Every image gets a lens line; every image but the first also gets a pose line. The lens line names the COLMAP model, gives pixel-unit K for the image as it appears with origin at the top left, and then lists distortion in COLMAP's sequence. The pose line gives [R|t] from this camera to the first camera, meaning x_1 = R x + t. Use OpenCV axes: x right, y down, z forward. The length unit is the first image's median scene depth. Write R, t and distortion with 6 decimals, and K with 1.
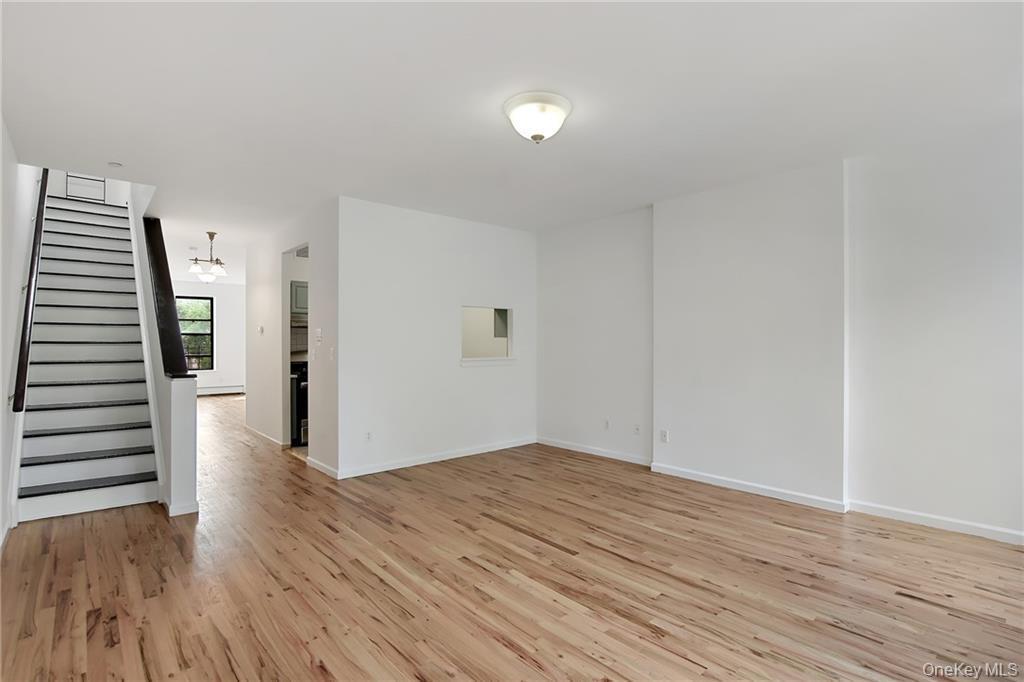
lens RADIAL K [[491.2, 0, 507.8], [0, 491.2, 342.9], [0, 0, 1]] dist [-0.002047, 0.000026]
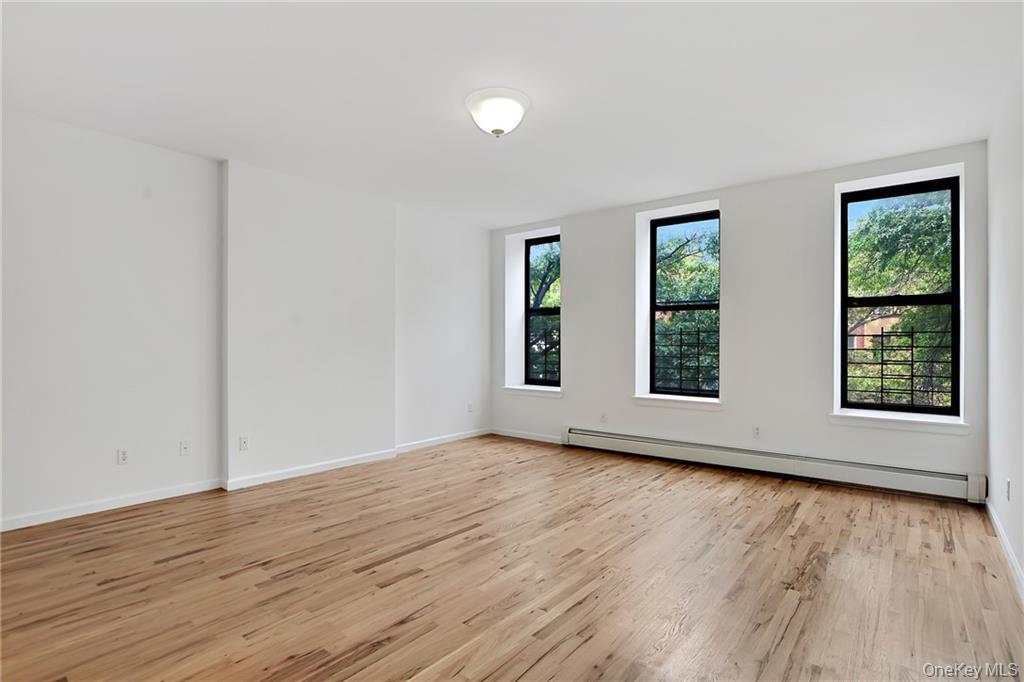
lens RADIAL K [[491.2, 0, 510.4], [0, 491.2, 344.3], [0, 0, 1]] dist [-0.002047, 0.000026]
pose [[-0.157040, 0.004868, 0.987580, -0.760457], [-0.007665, 0.999952, -0.006148, 0.027626], [-0.987563, -0.008535, -0.156995, 0.880579]]
